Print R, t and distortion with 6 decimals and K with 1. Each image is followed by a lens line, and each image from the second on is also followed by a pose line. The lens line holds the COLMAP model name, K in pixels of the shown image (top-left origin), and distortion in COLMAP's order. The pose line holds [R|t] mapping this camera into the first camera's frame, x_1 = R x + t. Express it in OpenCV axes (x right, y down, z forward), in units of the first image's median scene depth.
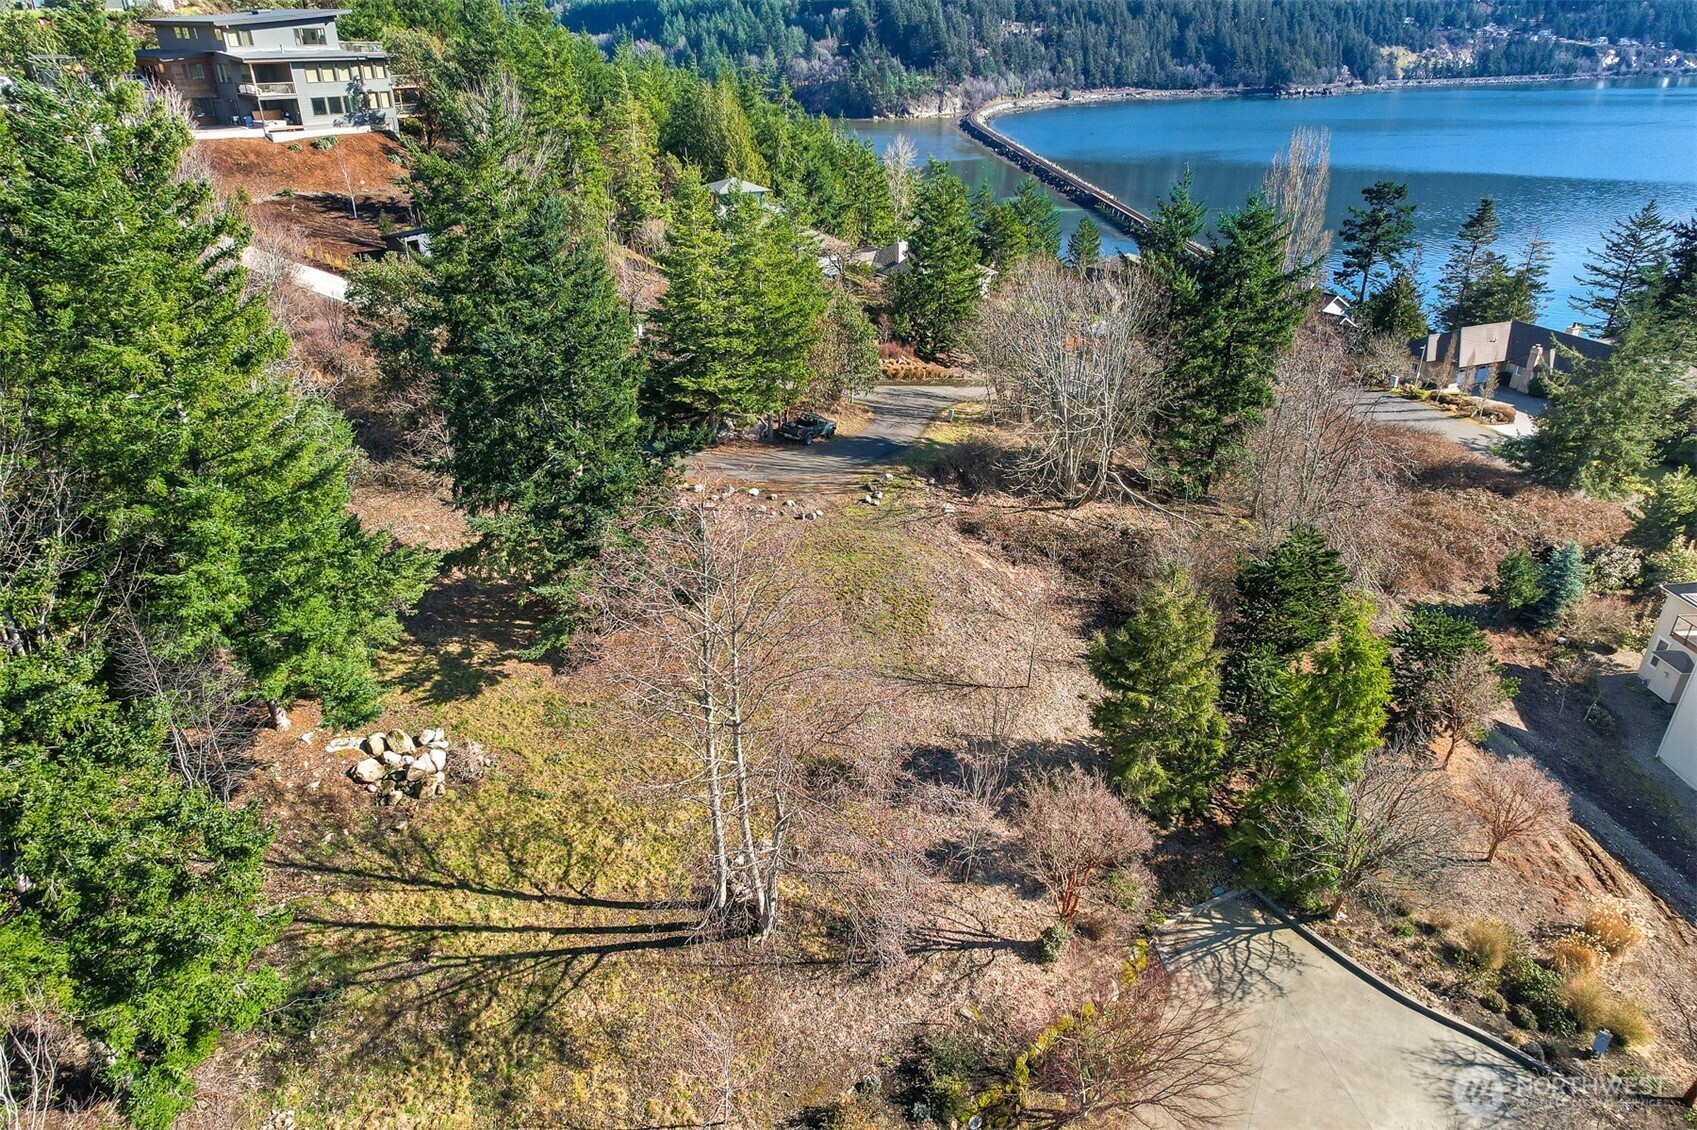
lens RADIAL K [[1098.7, 0, 849.2], [0, 1098.7, 566.5], [0, 0, 1]] dist [-0.078355, 0.076160]
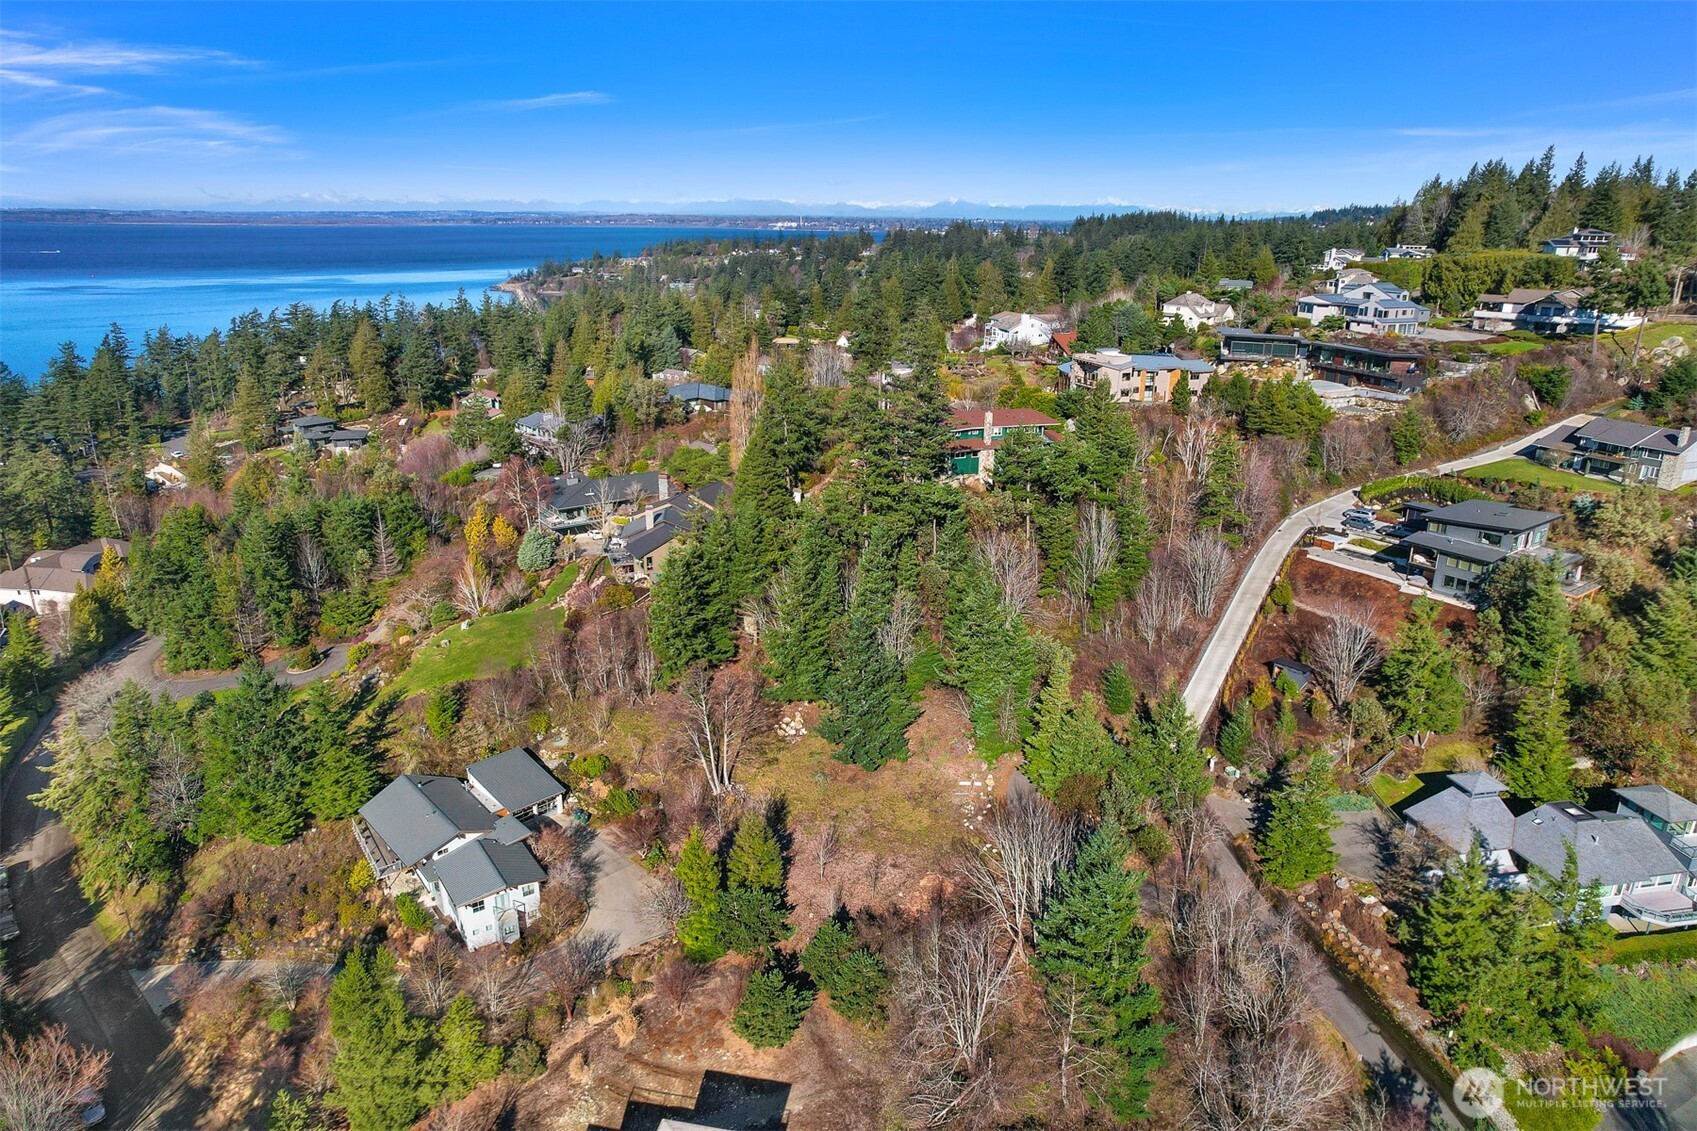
lens RADIAL K [[1094.1, 0, 841.5], [0, 1094.1, 566.1], [0, 0, 1]] dist [-0.078501, 0.073195]
pose [[-0.271781, 0.295605, -0.915835, 1.449660], [-0.448981, 0.802791, 0.392356, -0.936019], [0.851206, 0.517827, -0.085462, 0.651368]]
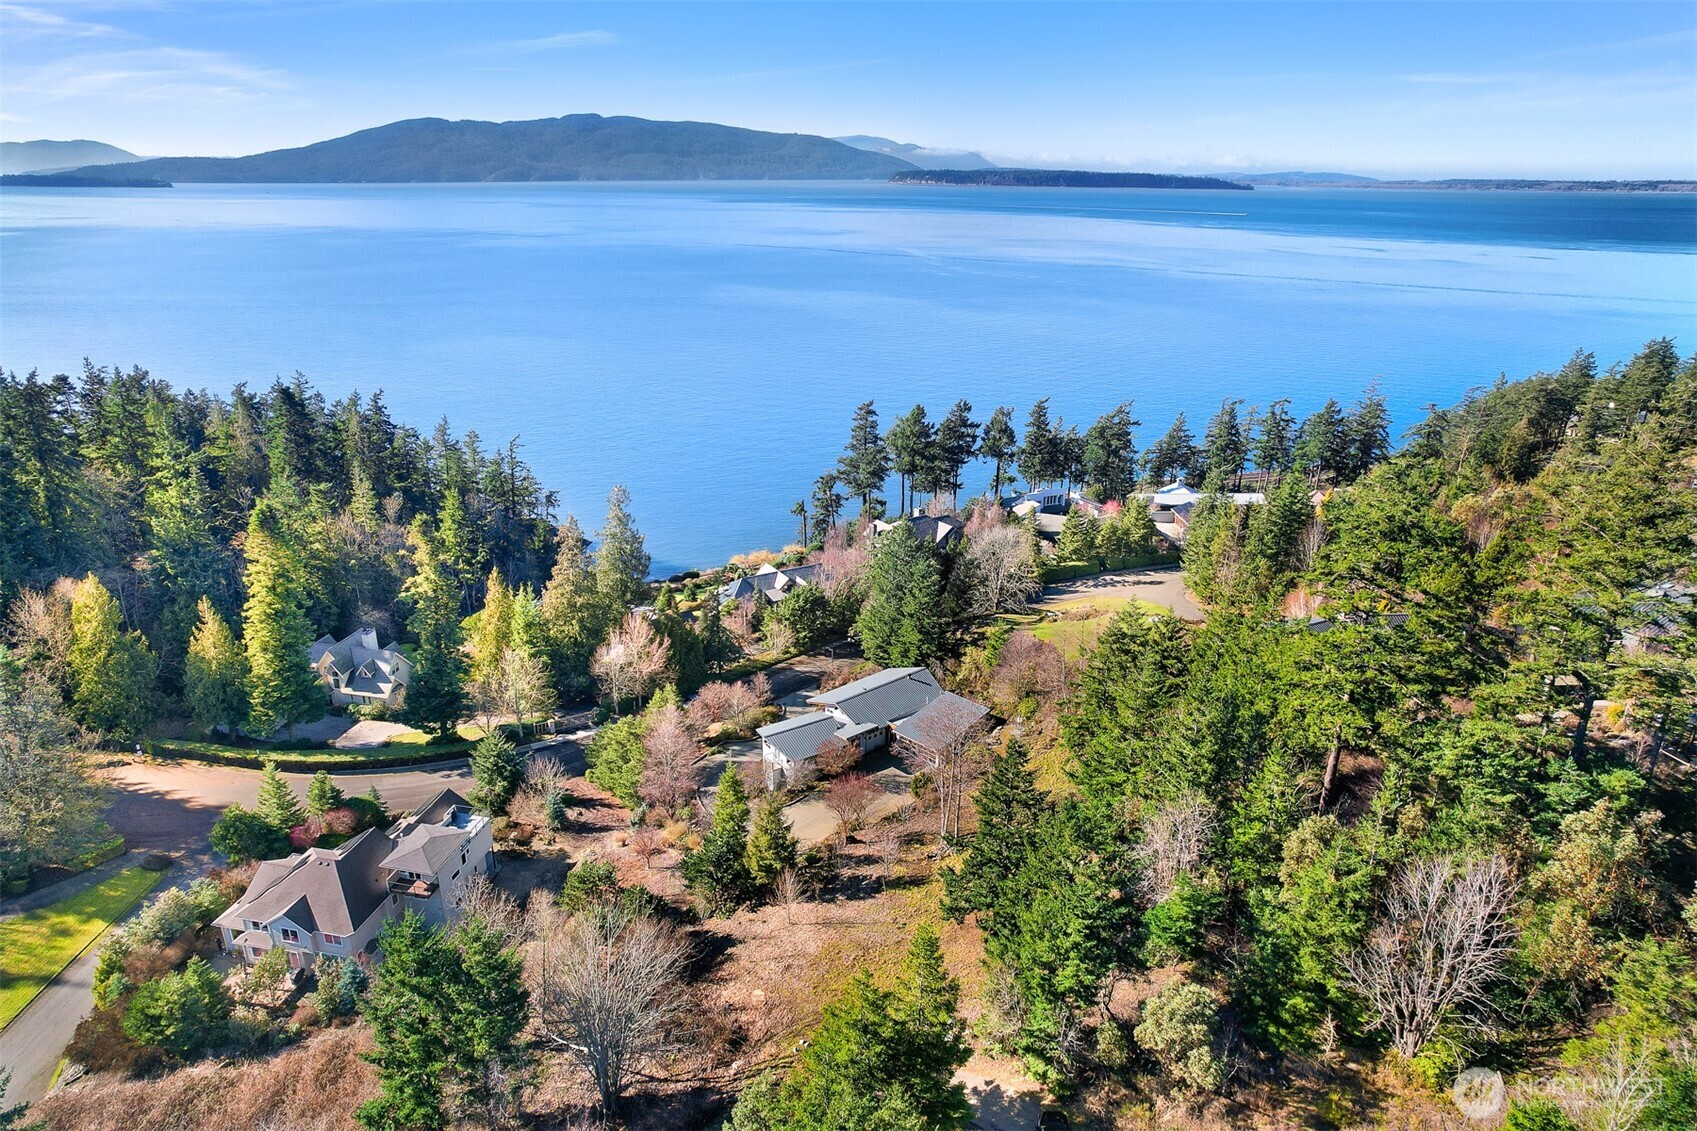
lens RADIAL K [[1094.1, 0, 841.5], [0, 1094.1, 566.1], [0, 0, 1]] dist [-0.078501, 0.073195]
pose [[-0.955805, -0.110185, 0.272572, -0.289758], [0.126055, 0.683988, 0.718520, -1.278023], [-0.265606, 0.721124, -0.639870, 1.294521]]
